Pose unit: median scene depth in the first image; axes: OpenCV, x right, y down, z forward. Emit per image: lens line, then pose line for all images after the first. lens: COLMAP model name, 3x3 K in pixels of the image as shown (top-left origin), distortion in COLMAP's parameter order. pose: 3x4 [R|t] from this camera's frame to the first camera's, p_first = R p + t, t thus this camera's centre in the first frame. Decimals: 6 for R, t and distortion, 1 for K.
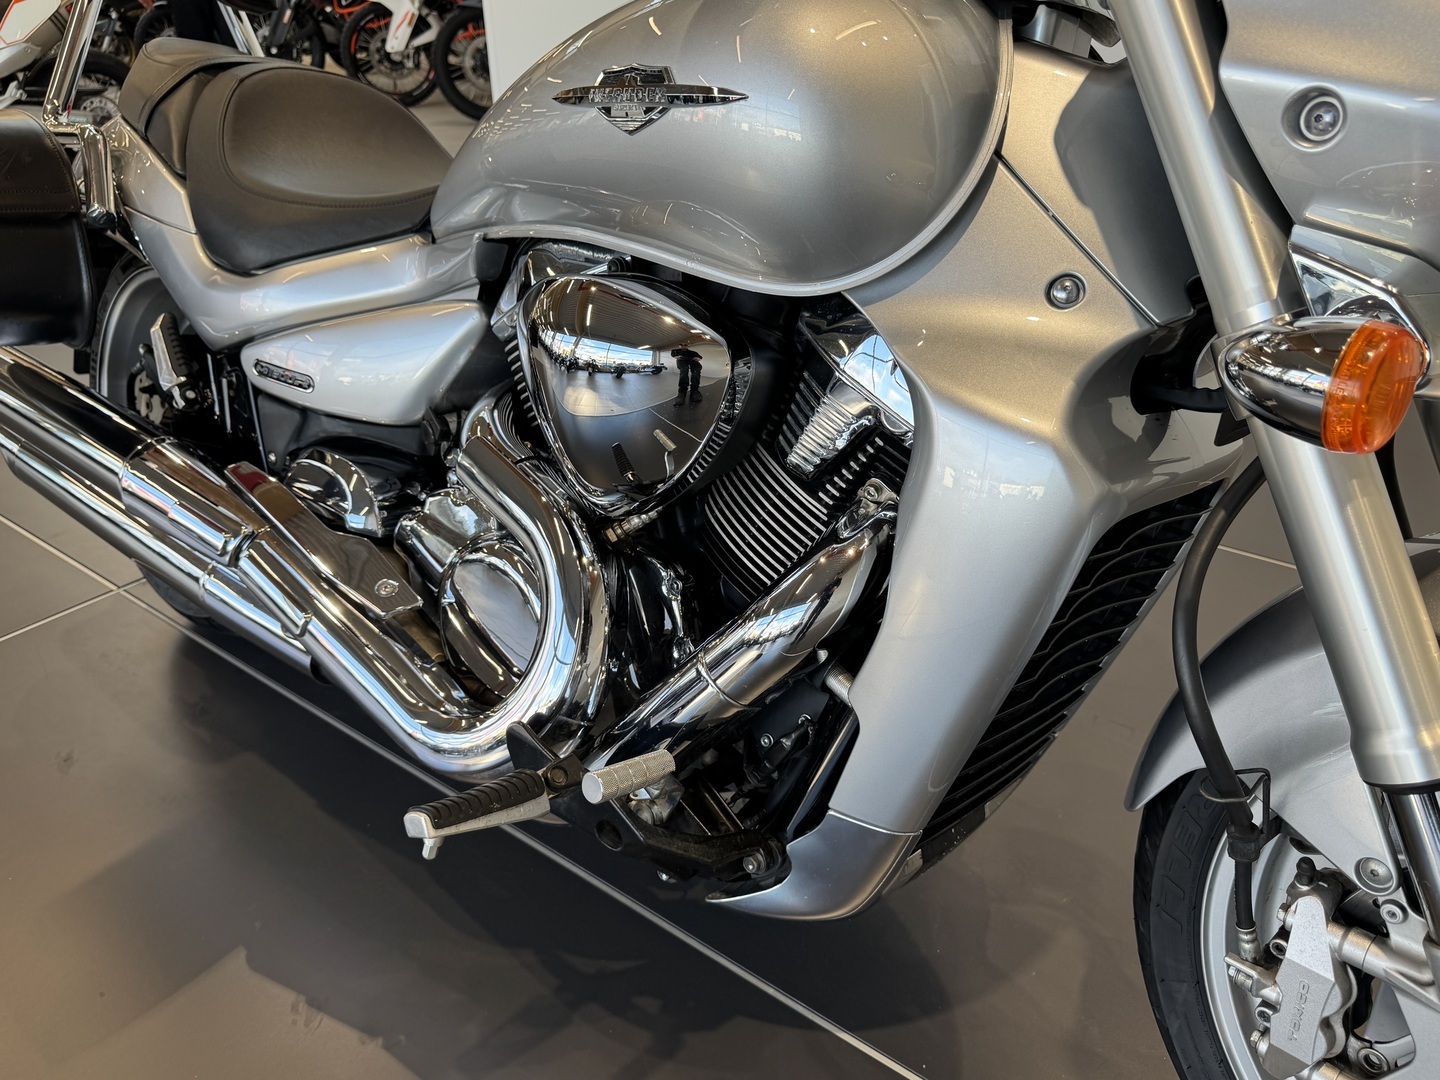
lens RADIAL K [[1111.8, 0, 720.0], [0, 1111.8, 540.0], [0, 0, 1]] dist [0.010265, -0.011169]
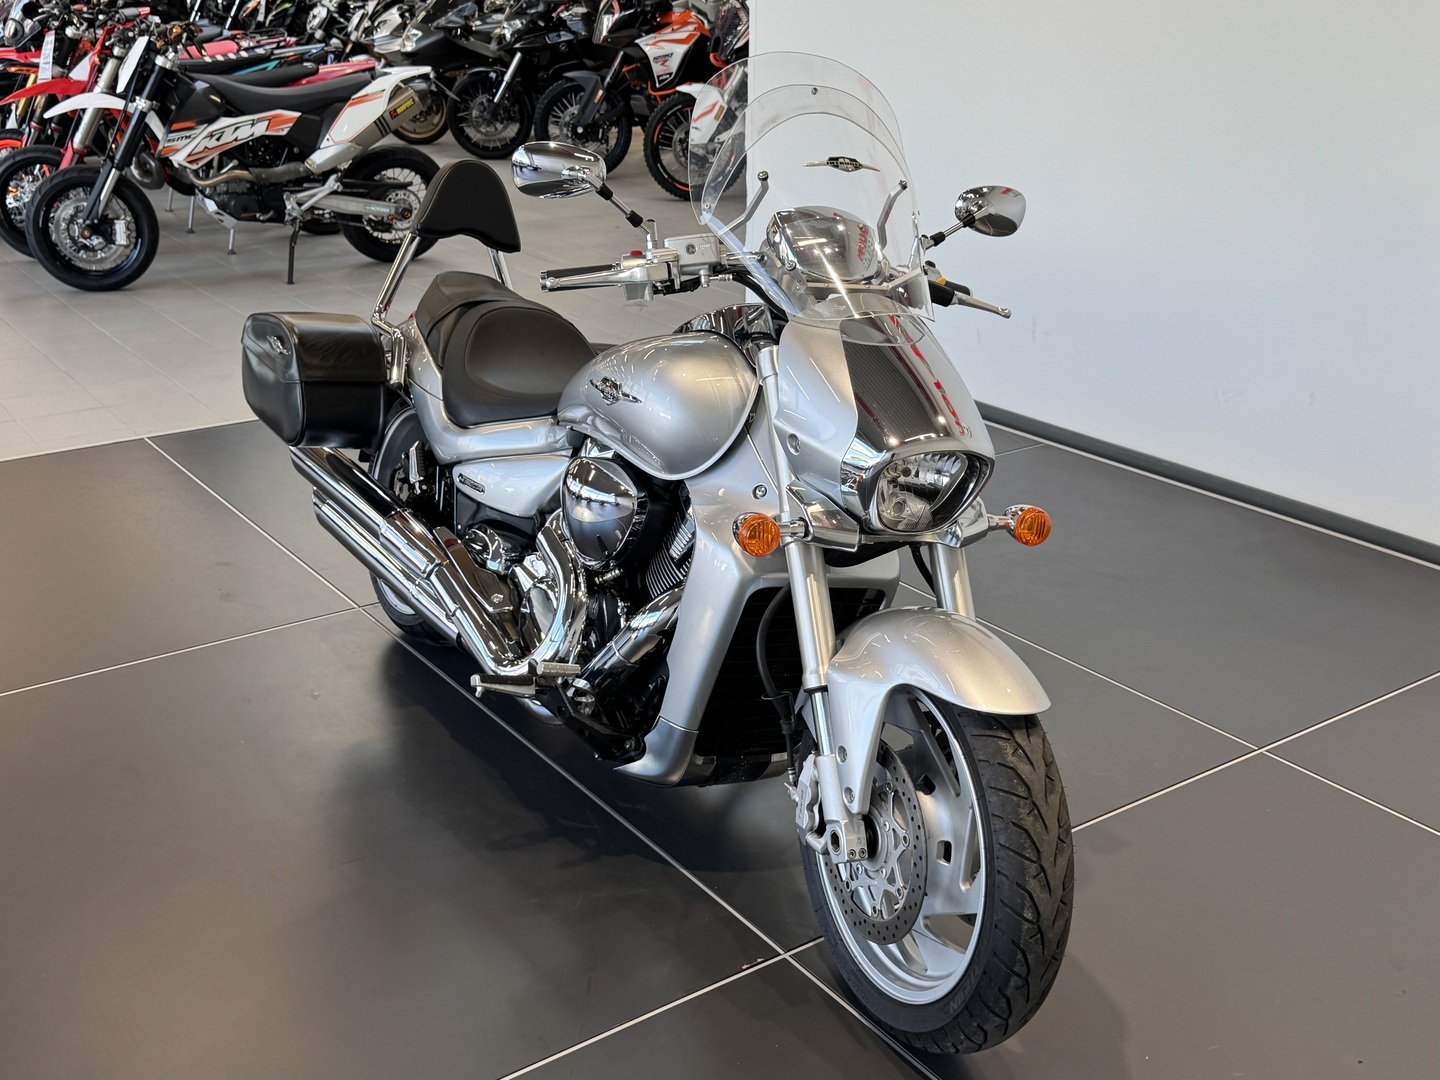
lens RADIAL K [[1561.5, 0, 720.0], [0, 1561.5, 540.0], [0, 0, 1]] dist [0.120710, -0.008292]
pose [[0.957745, 0.124920, -0.259073, 0.673033], [-0.155807, 0.982480, -0.102257, 0.142296], [0.241760, 0.138302, 0.960429, -1.353145]]
